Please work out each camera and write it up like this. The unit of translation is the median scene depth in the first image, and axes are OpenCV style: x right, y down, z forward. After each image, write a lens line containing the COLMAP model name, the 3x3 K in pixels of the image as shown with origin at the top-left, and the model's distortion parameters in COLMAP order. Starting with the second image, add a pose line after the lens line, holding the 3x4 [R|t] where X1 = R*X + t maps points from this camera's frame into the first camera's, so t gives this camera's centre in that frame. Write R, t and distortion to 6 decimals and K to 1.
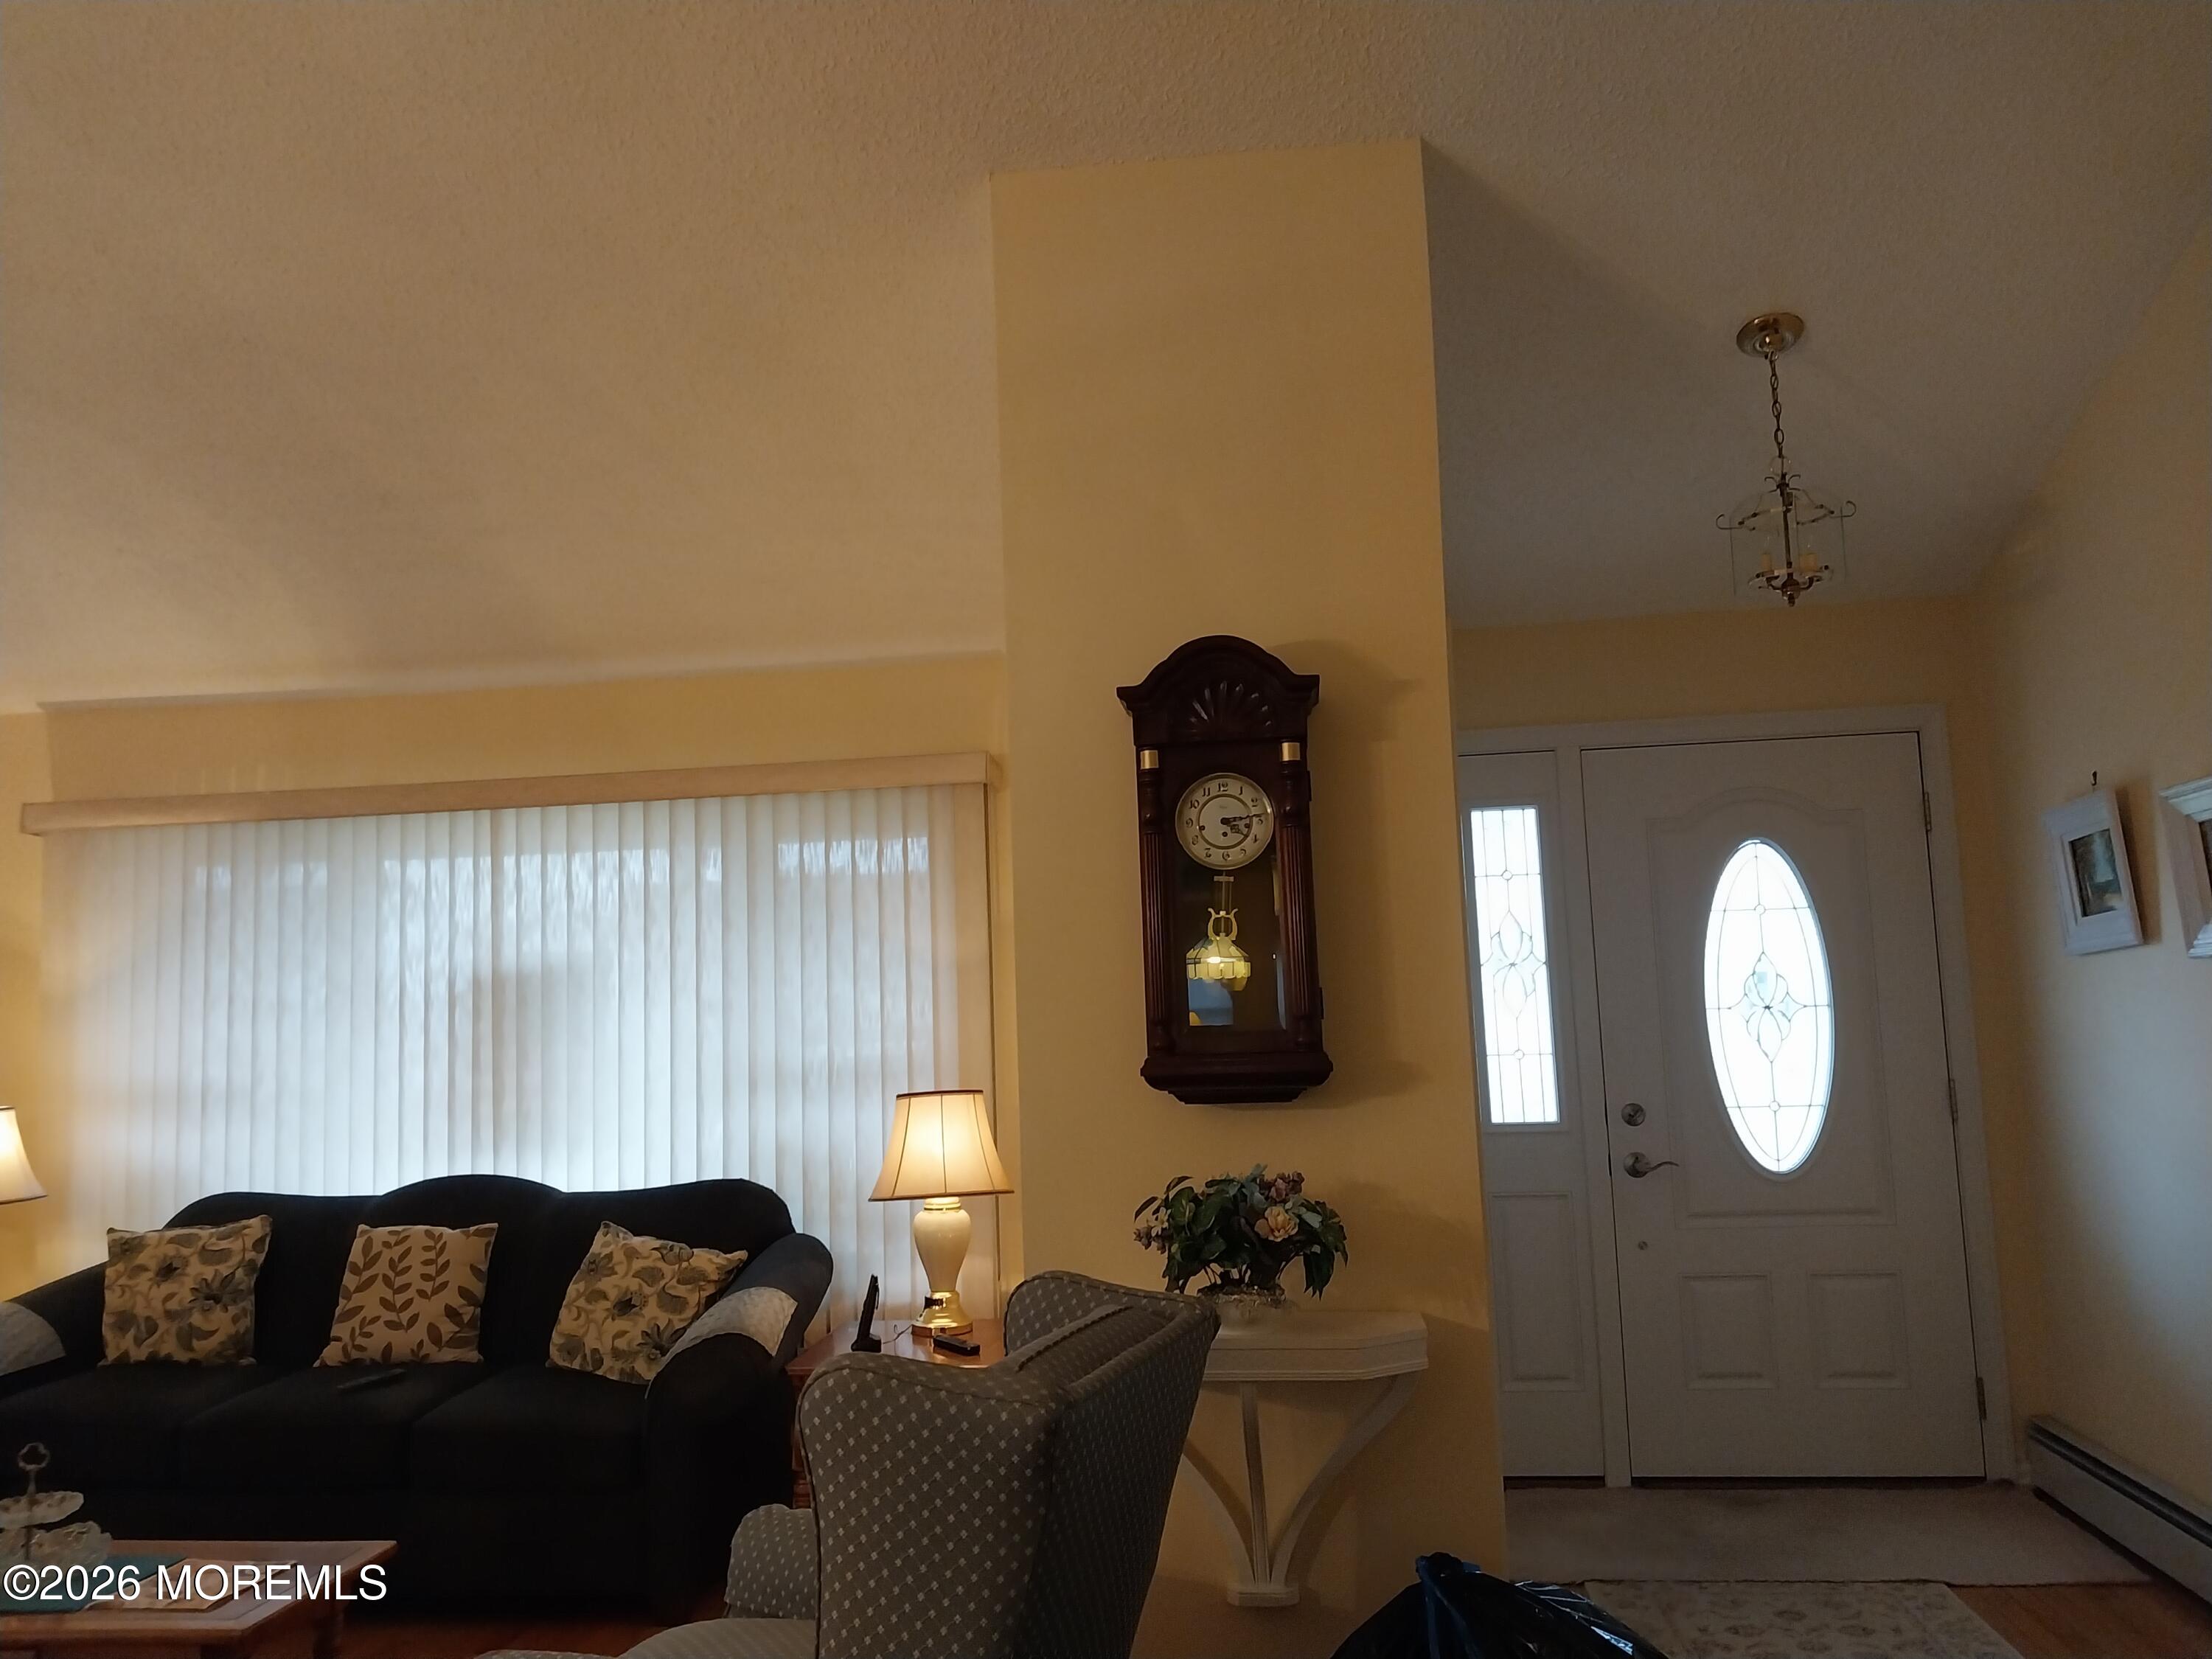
lens RADIAL K [[1703.3, 0, 1108.0], [0, 1703.3, 830.5], [0, 0, 1]] dist [-0.004476, -0.001543]
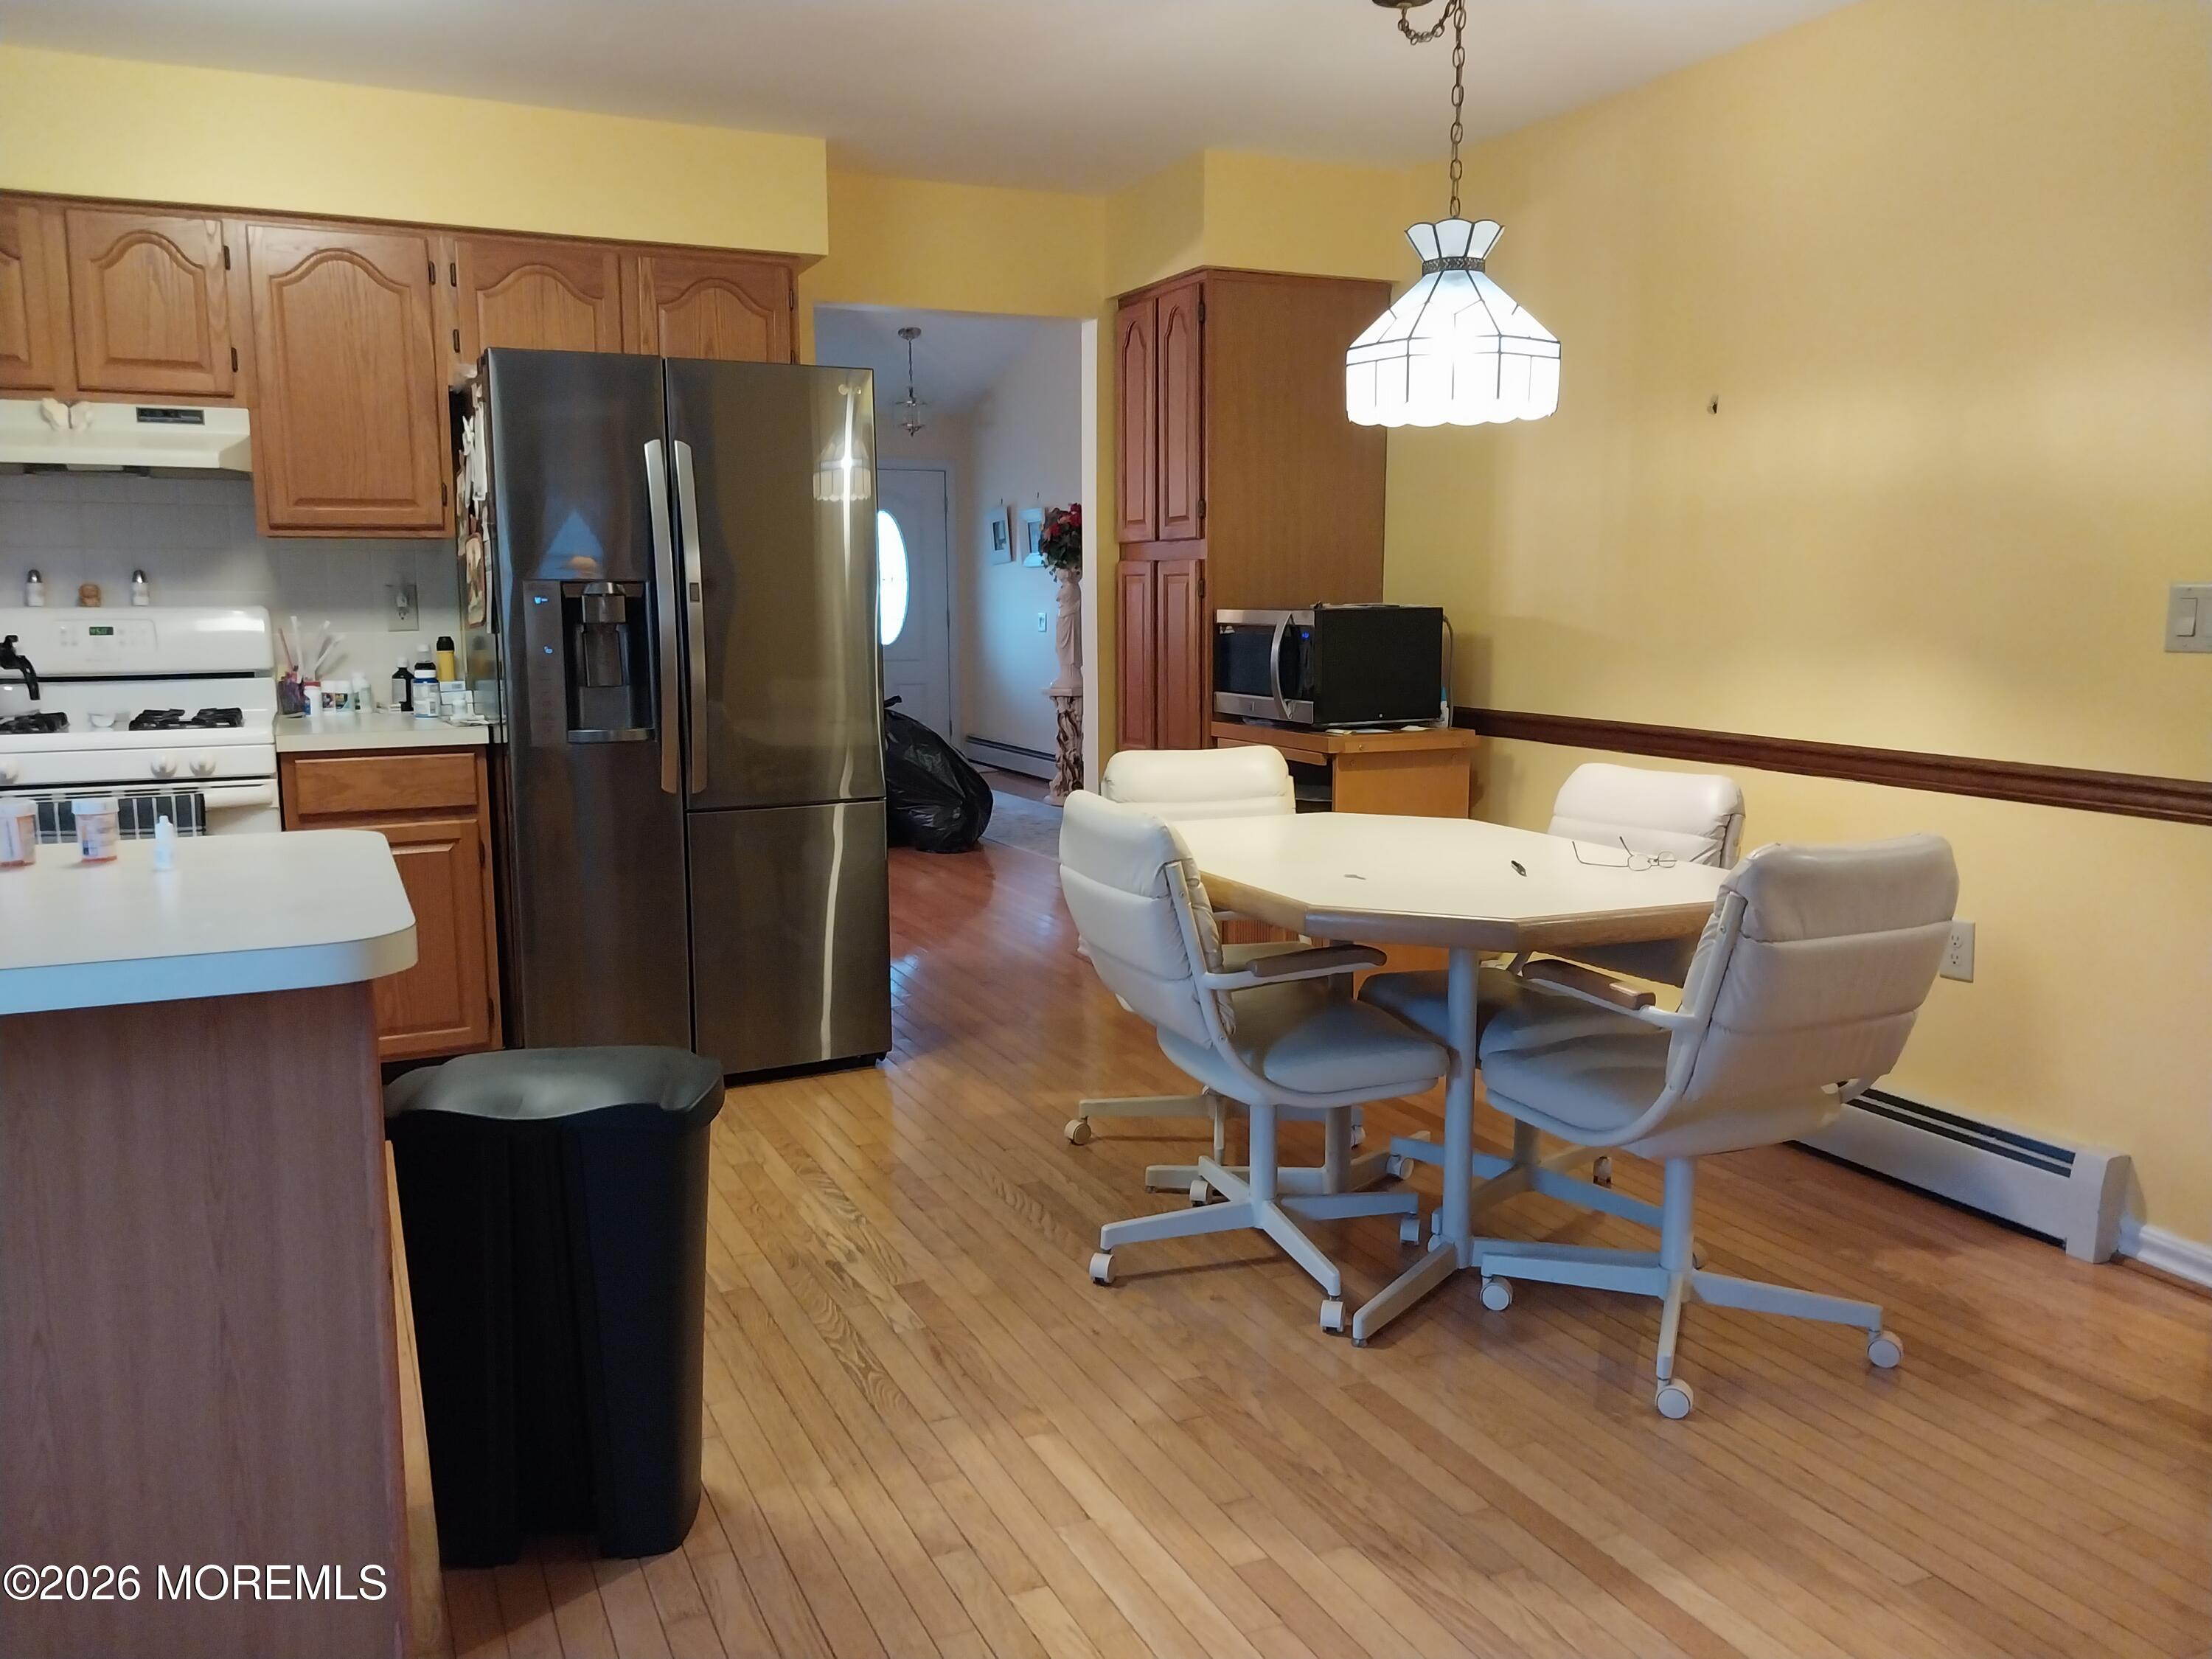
lens RADIAL K [[1683.9, 0, 1106.2], [0, 1683.9, 827.4], [0, 0, 1]] dist [0.094515, -0.162271]
pose [[0.846608, -0.044273, 0.530373, -0.841177], [-0.086569, 0.971808, 0.219308, -0.142912], [-0.525130, -0.231581, 0.818907, -1.619555]]
